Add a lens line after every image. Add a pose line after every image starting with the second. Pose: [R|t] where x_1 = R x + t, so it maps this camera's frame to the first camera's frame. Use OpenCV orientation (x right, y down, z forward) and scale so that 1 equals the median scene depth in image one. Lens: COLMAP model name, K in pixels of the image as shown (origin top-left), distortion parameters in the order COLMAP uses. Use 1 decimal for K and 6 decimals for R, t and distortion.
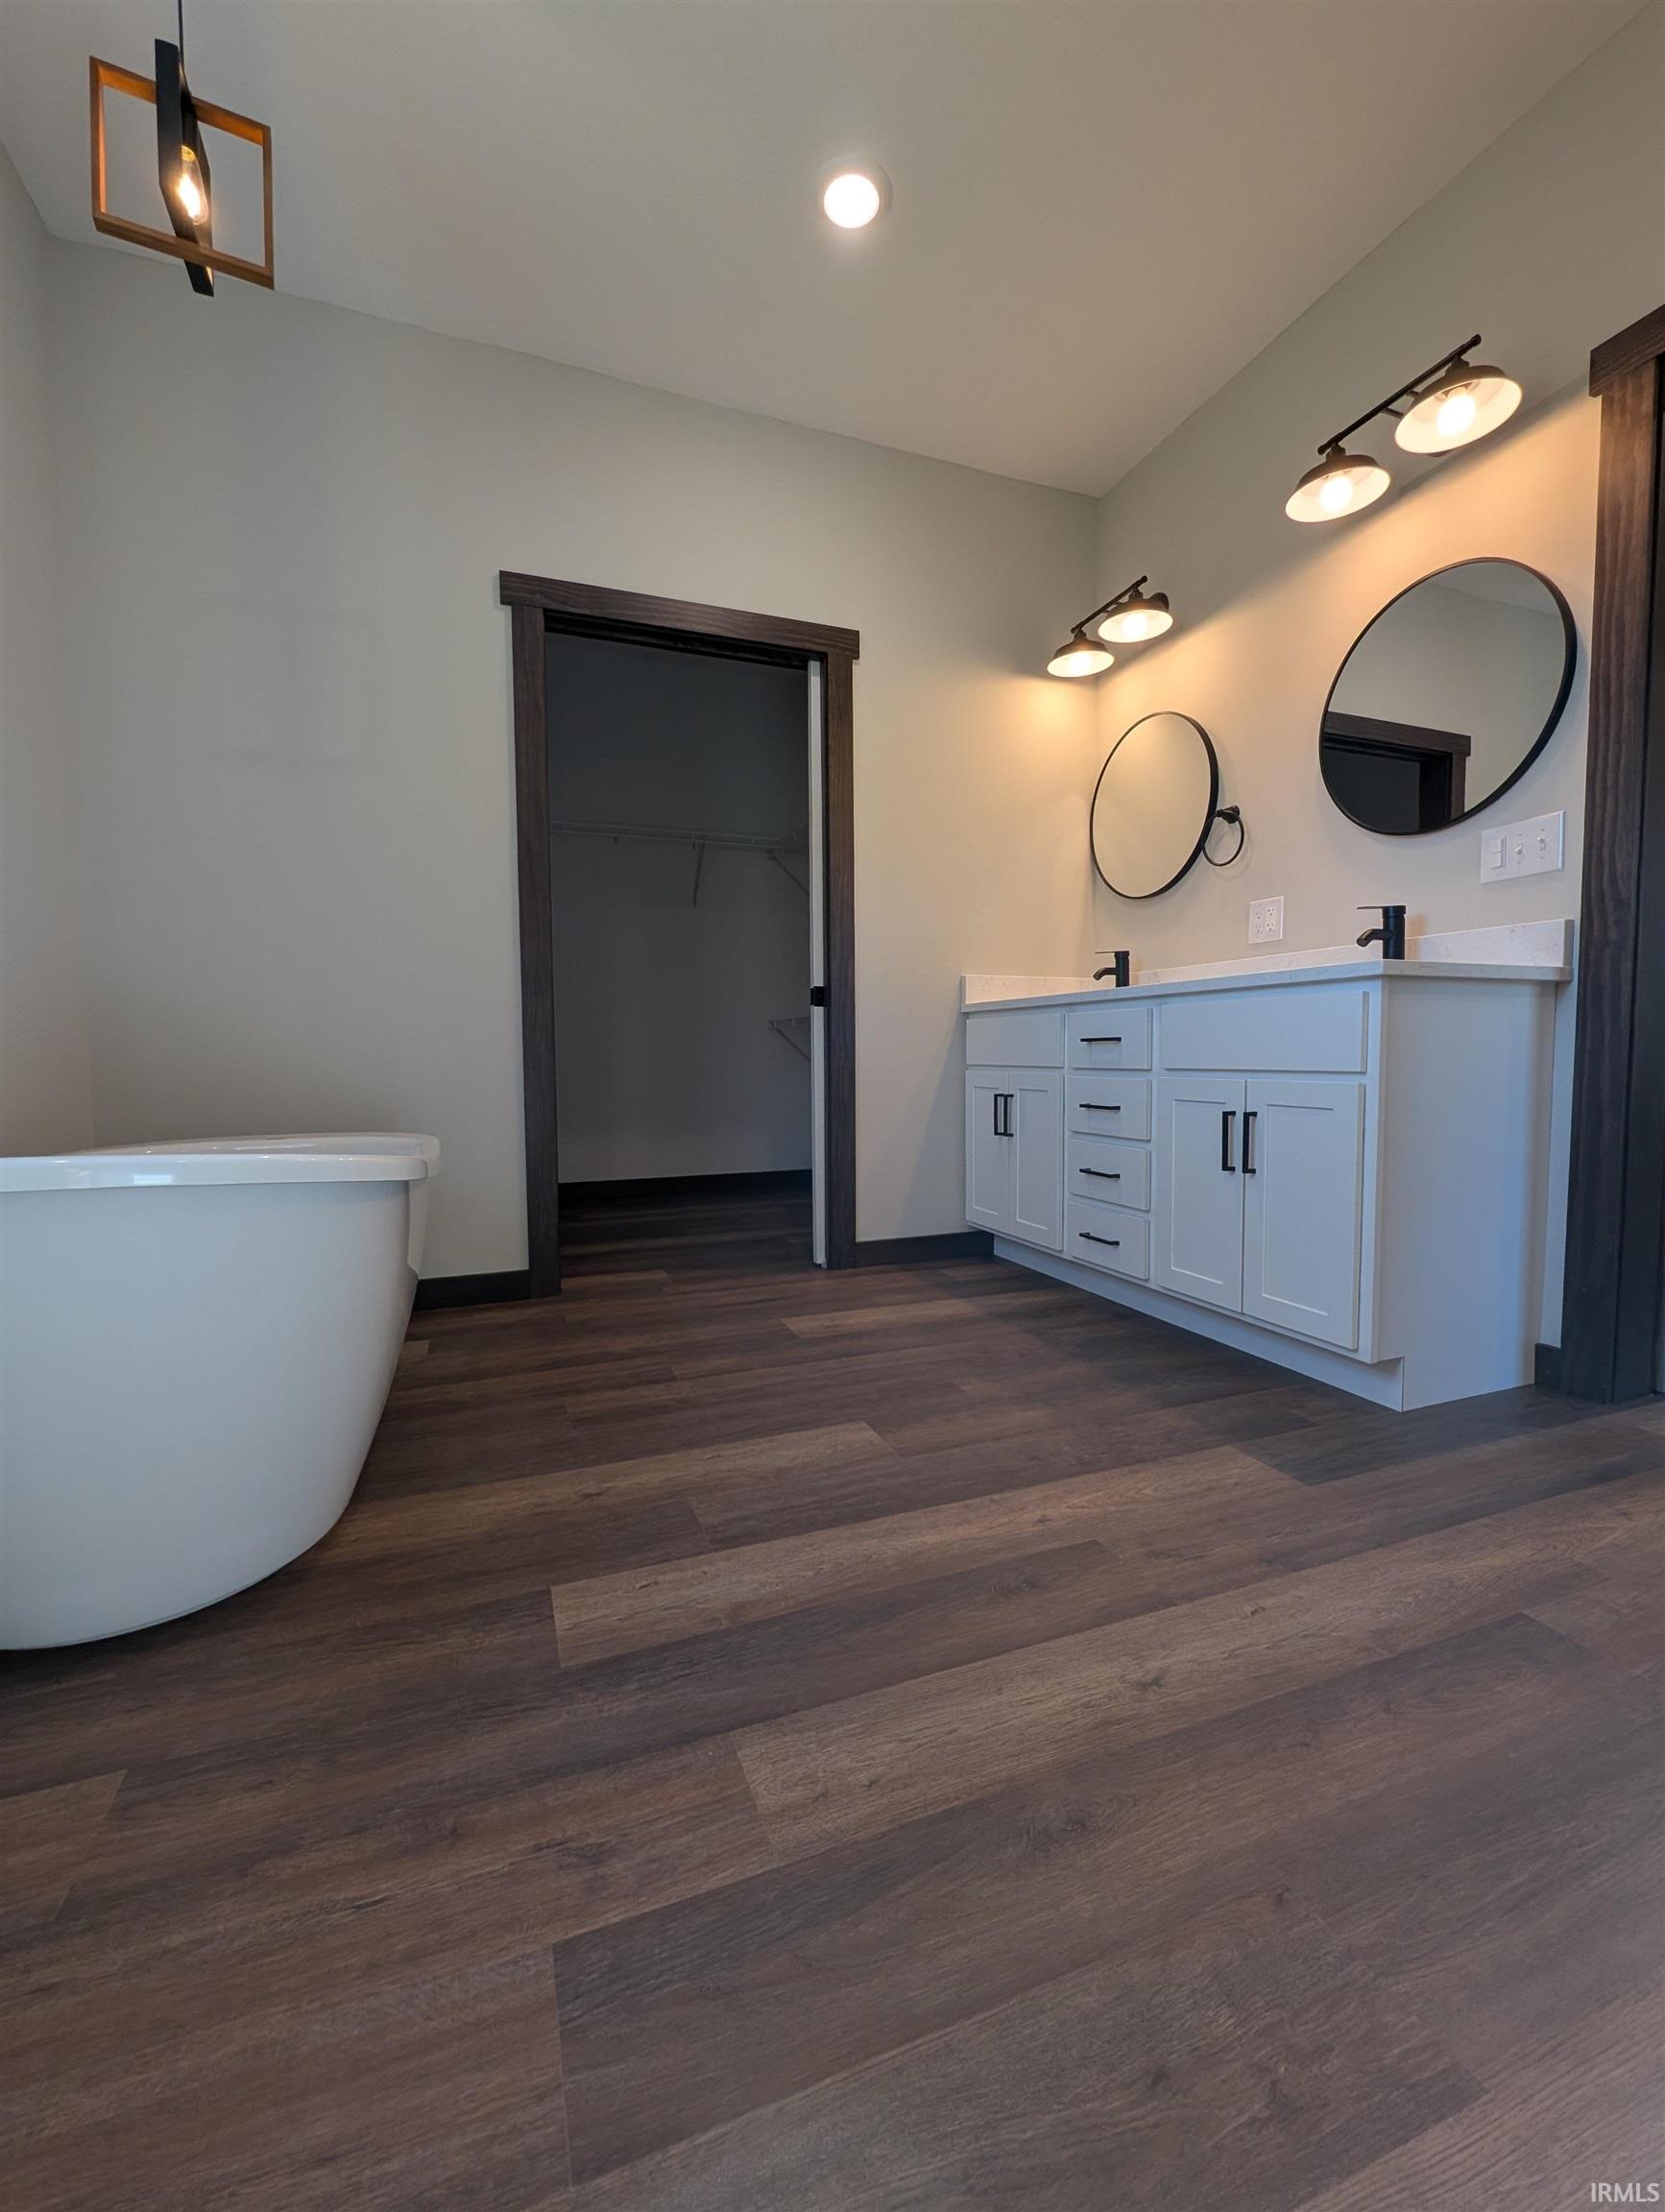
lens RADIAL K [[917.6, 0, 830.1], [0, 917.6, 1106.5], [0, 0, 1]] dist [0.001088, -0.001865]
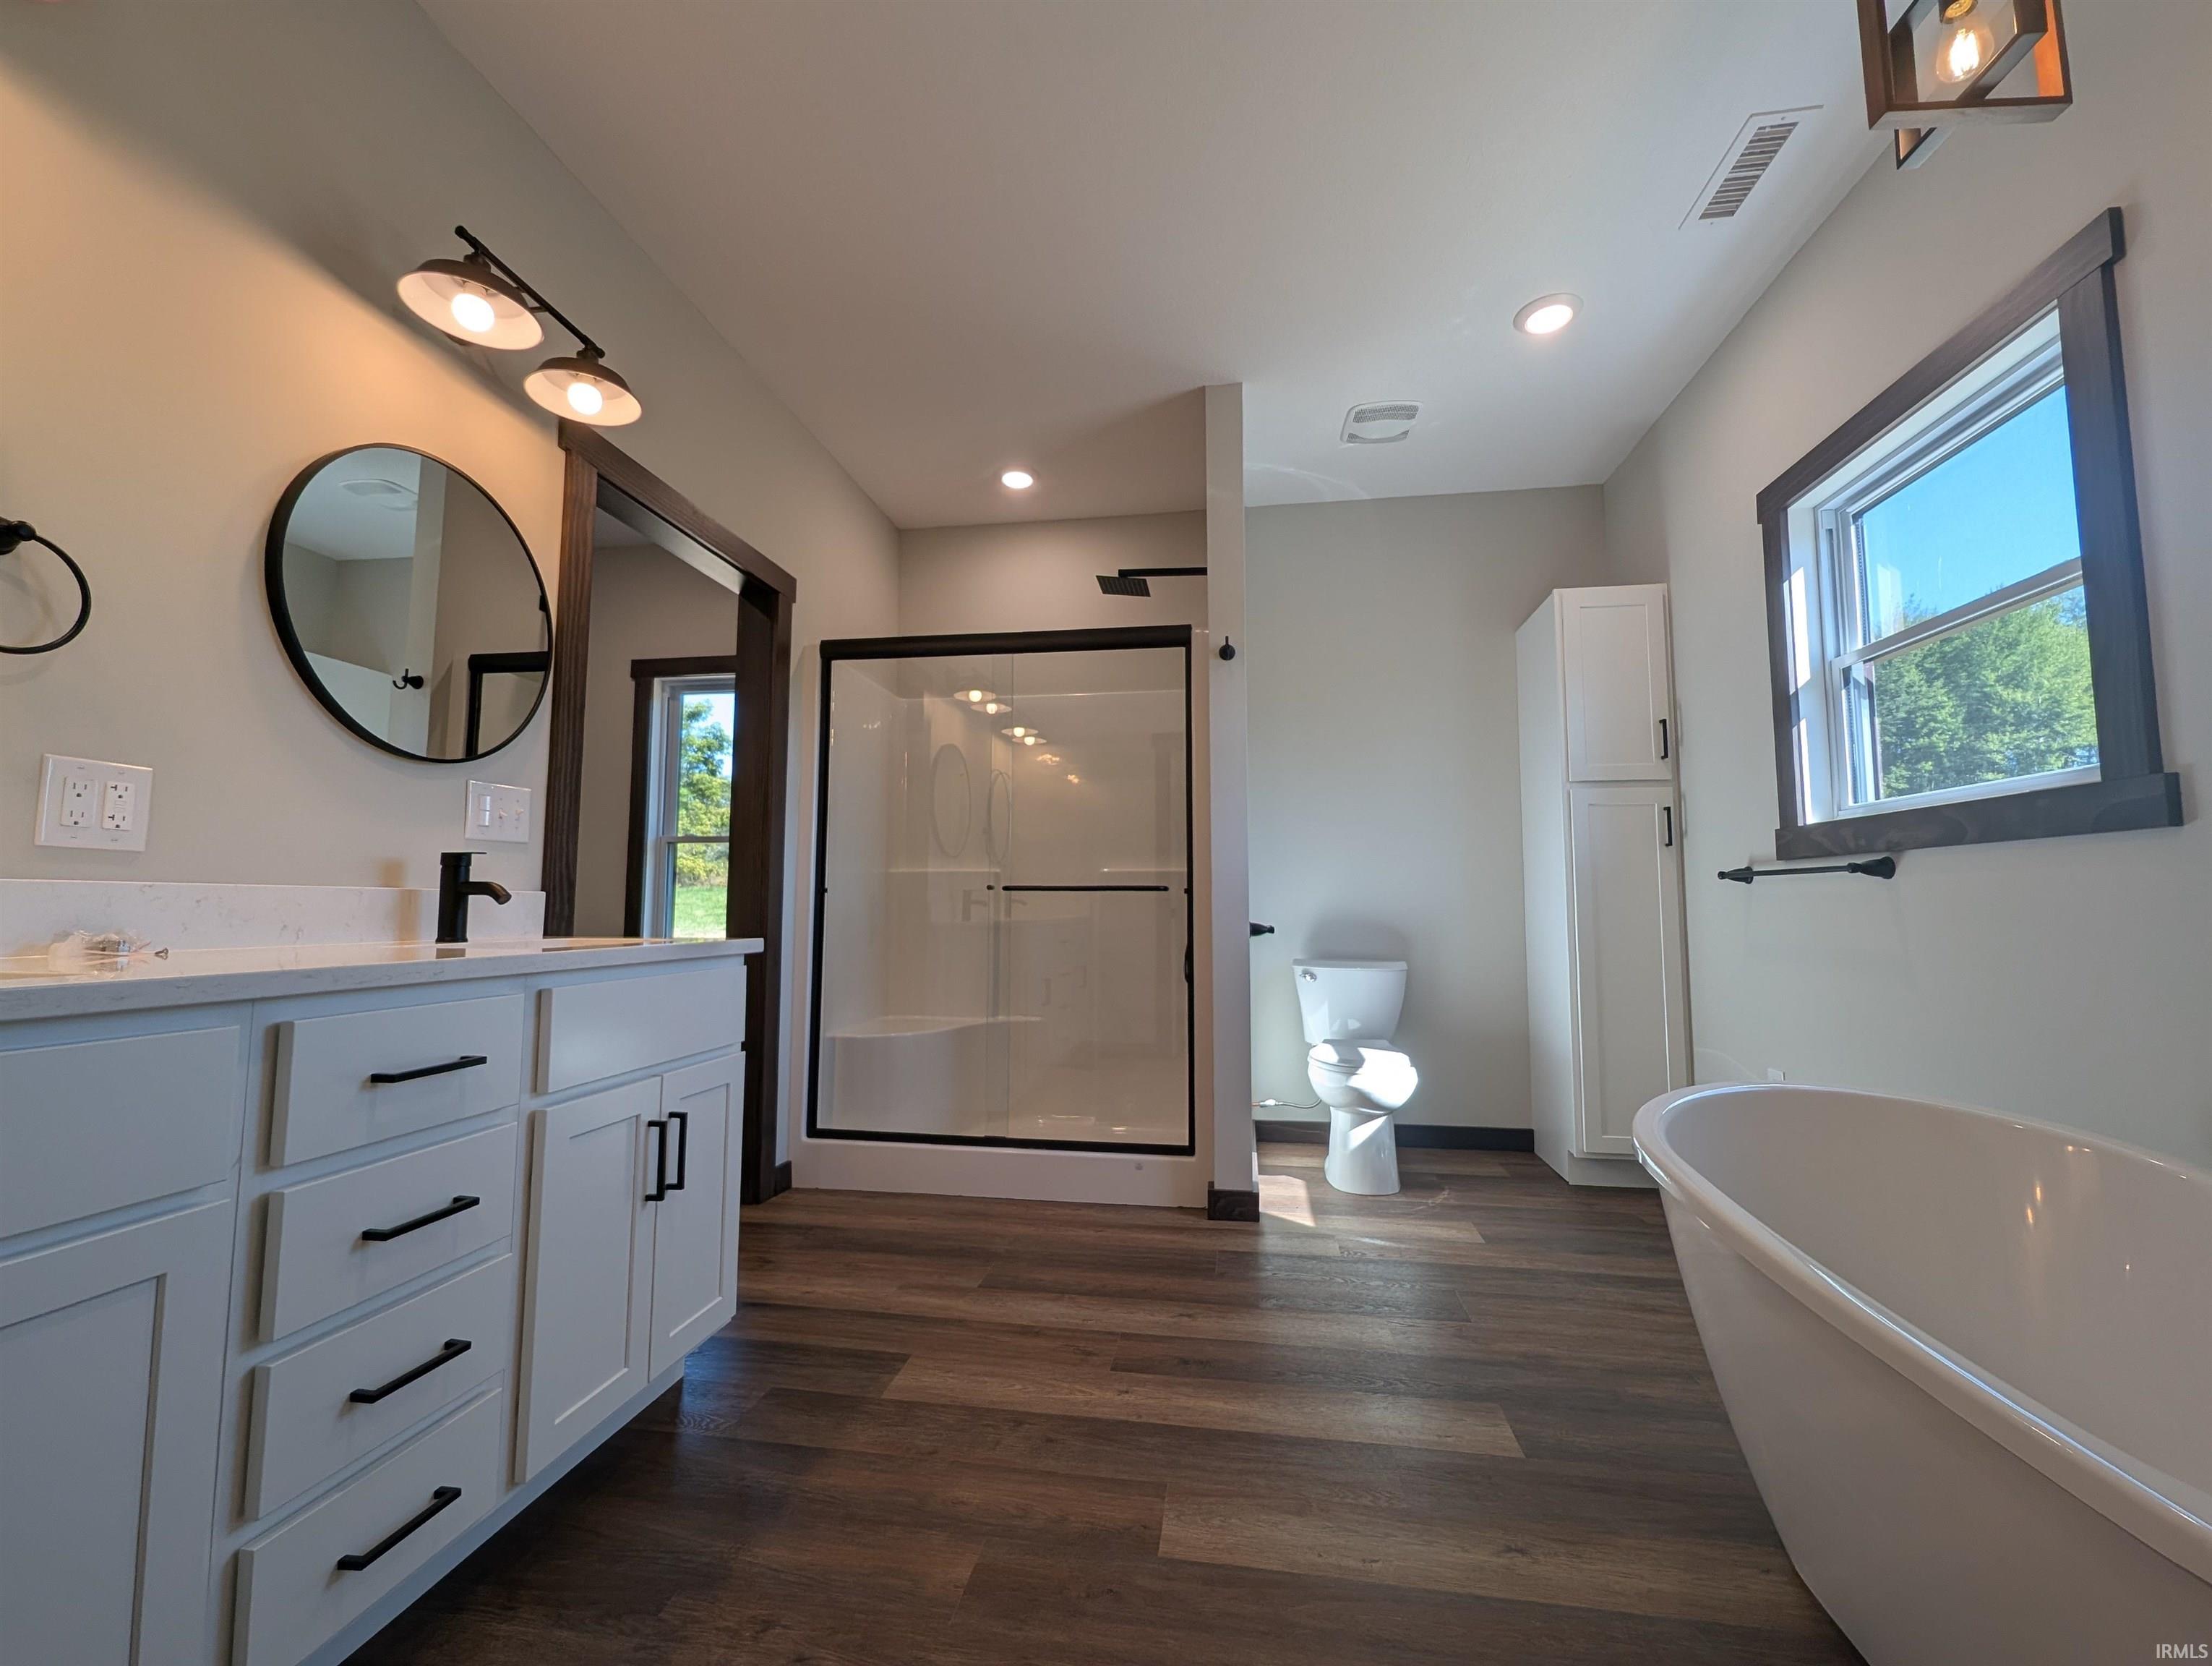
lens RADIAL K [[917.7, 0, 1100.5], [0, 917.7, 831.5], [0, 0, 1]] dist [0.001088, -0.001865]
pose [[-0.869695, 0.046767, 0.491369, -0.375712], [0.030033, 0.998671, -0.041894, -0.257920], [-0.492675, -0.021677, -0.869943, 1.985839]]
